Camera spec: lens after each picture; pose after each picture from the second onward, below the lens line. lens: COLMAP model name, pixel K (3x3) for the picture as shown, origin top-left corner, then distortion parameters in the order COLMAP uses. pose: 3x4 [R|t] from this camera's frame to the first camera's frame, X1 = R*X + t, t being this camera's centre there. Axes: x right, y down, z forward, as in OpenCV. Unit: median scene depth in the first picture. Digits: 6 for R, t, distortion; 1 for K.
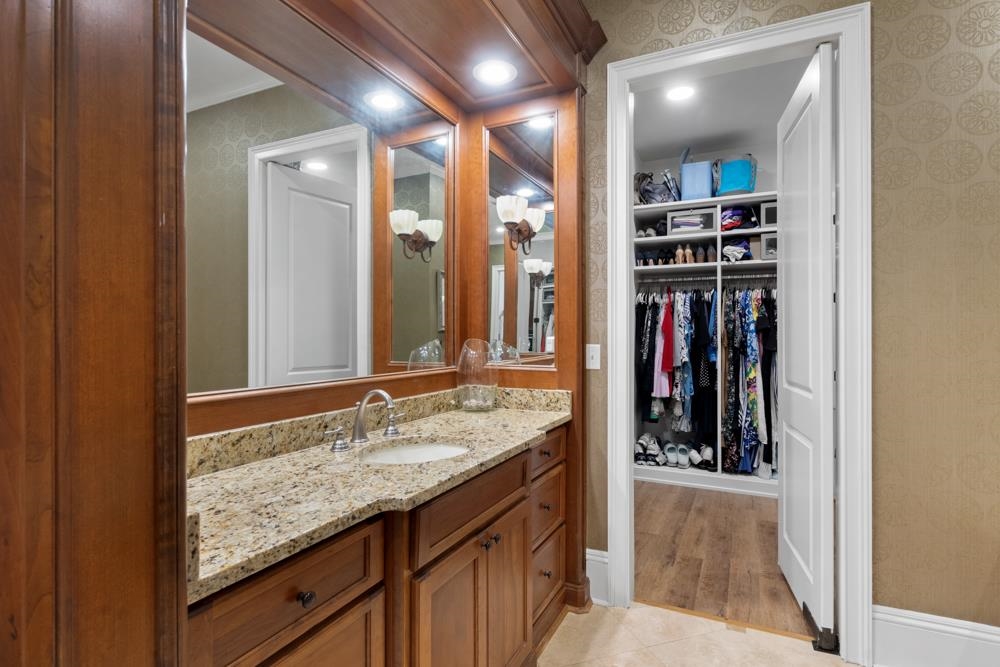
lens RADIAL K [[511.9, 0, 502.3], [0, 511.9, 334.7], [0, 0, 1]] dist [-0.002622, -0.002068]
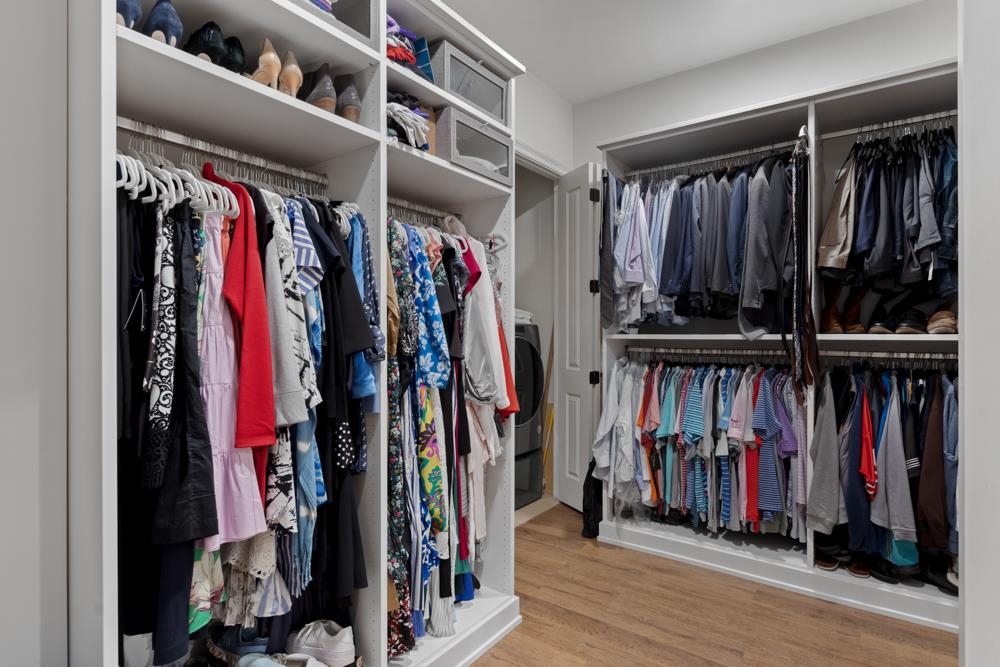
lens RADIAL K [[511.9, 0, 502.1], [0, 511.9, 335.6], [0, 0, 1]] dist [-0.002622, -0.002068]
pose [[0.163201, -0.007899, 0.986561, 0.056784], [-0.005800, 0.999943, 0.008966, 0.004557], [-0.986576, -0.007185, 0.163146, 0.812439]]
